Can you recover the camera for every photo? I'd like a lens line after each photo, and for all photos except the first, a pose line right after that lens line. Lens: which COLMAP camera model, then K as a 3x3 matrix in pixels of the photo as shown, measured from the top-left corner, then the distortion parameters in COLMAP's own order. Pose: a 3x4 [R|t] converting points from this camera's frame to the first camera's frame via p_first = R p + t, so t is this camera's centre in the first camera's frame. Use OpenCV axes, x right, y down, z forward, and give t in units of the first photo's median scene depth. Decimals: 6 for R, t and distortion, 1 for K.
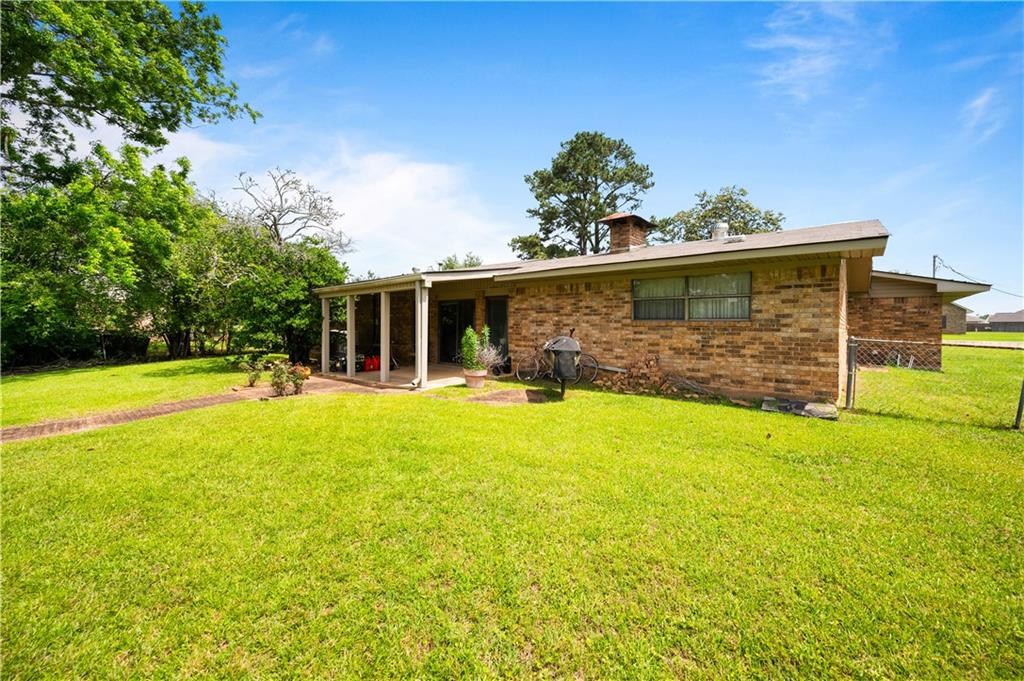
lens RADIAL K [[414.3, 0, 510.4], [0, 414.3, 331.0], [0, 0, 1]] dist [-0.003180, -0.000349]
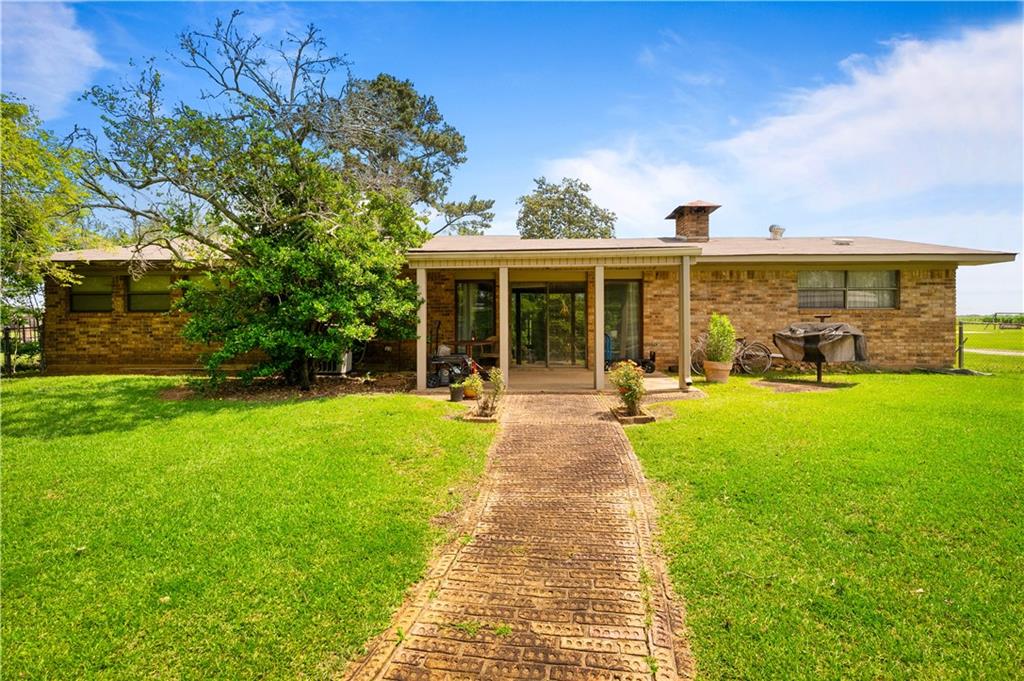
lens RADIAL K [[500.0, 0, 512.1], [0, 500.0, 336.3], [0, 0, 1]] dist [-0.003018, 0.000042]
pose [[0.786073, -0.023181, 0.617699, -1.231266], [0.013486, 0.999702, 0.020355, 0.010528], [-0.617987, -0.007670, 0.786151, 0.504212]]
